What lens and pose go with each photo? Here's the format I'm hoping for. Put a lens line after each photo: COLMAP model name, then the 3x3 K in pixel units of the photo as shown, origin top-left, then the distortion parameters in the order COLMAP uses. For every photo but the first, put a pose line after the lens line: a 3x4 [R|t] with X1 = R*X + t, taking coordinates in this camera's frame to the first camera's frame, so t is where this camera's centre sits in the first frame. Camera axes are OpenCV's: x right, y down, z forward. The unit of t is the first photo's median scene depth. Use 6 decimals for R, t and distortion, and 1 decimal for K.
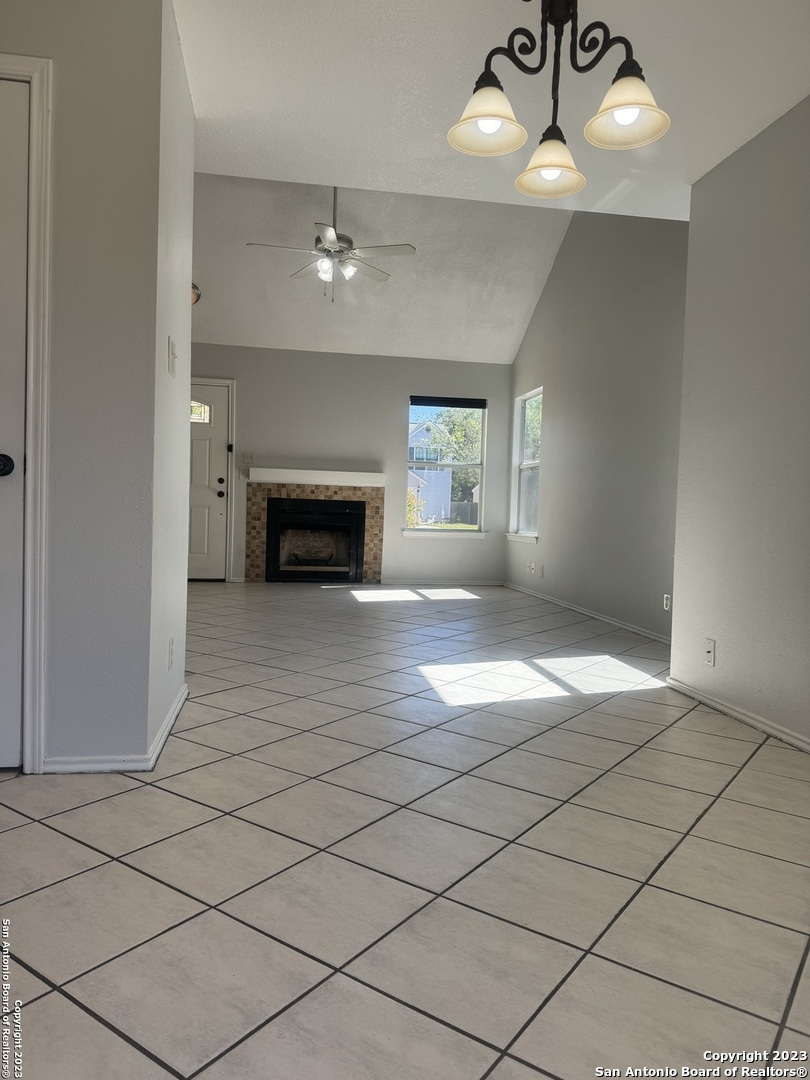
lens RADIAL K [[746.6, 0, 404.6], [0, 746.6, 539.7], [0, 0, 1]] dist [0.054125, -0.021995]
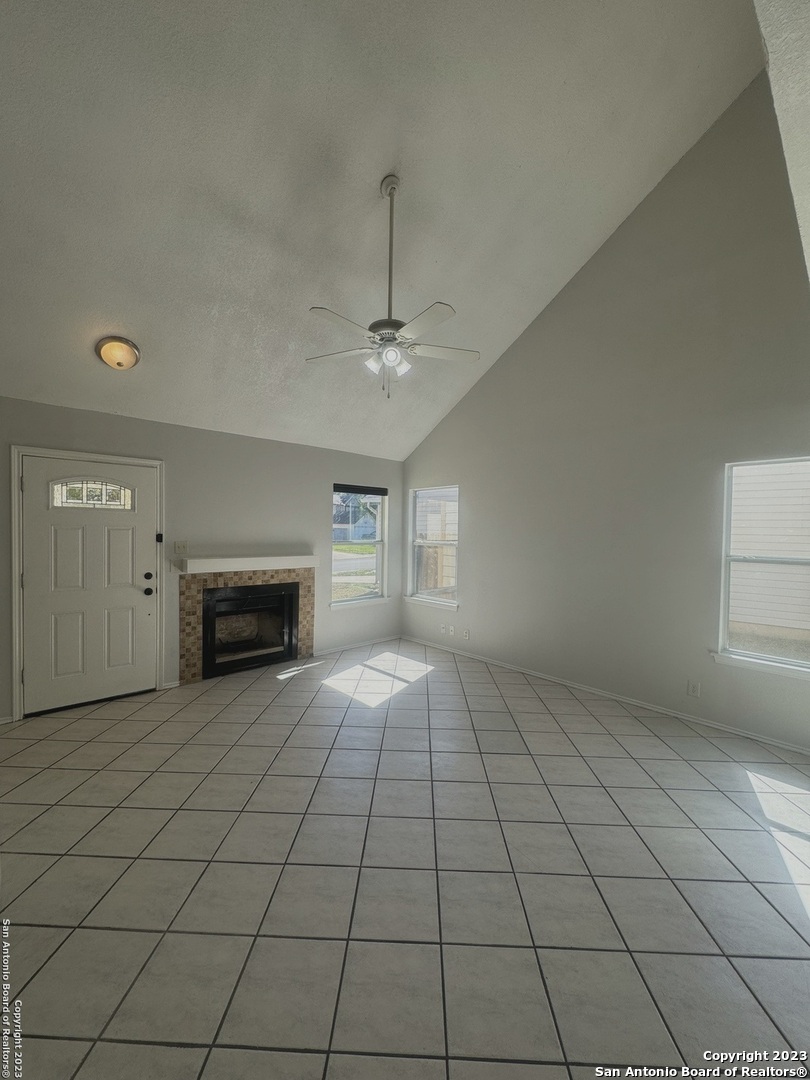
lens RADIAL K [[436.7, 0, 405.1], [0, 436.7, 539.7], [0, 0, 1]] dist [0.010768, 0.000866]
pose [[0.835019, -0.029952, 0.549405, -0.268363], [0.033119, 0.999443, 0.004151, -0.110464], [-0.549223, 0.014730, 0.835546, 0.406294]]
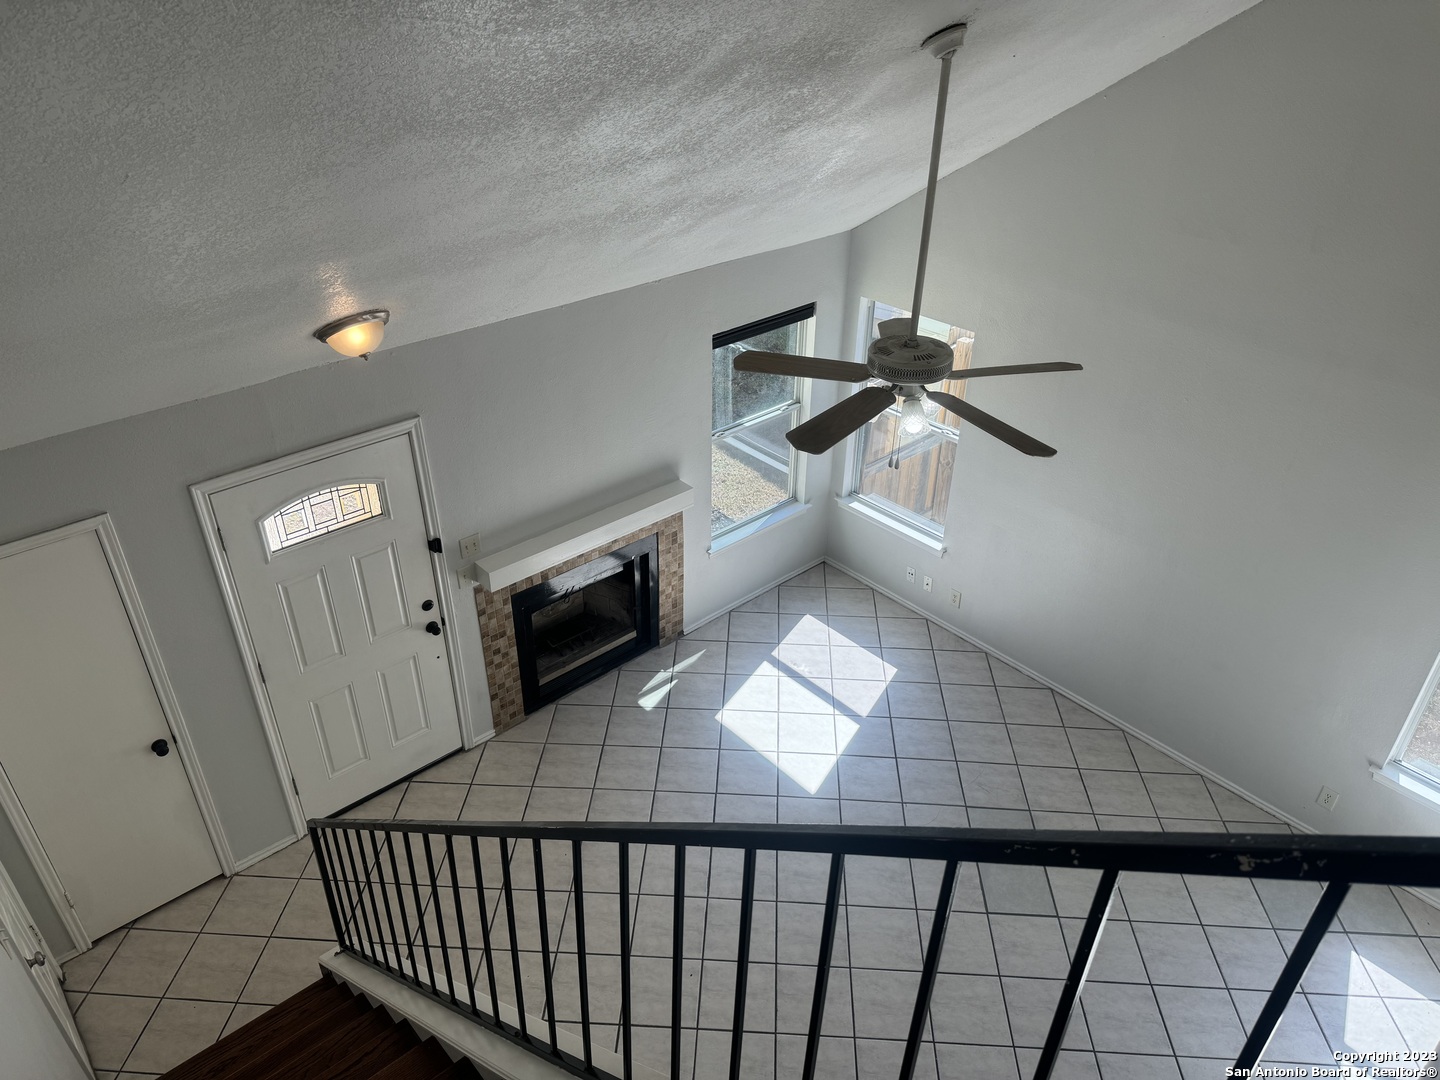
lens RADIAL K [[995.5, 0, 726.1], [0, 995.5, 542.8], [0, 0, 1]] dist [0.054125, -0.021995]
pose [[0.843085, -0.302741, 0.444473, -0.353717], [0.032505, 0.853670, 0.519798, -0.444241], [-0.536798, -0.423786, 0.729557, 0.419637]]
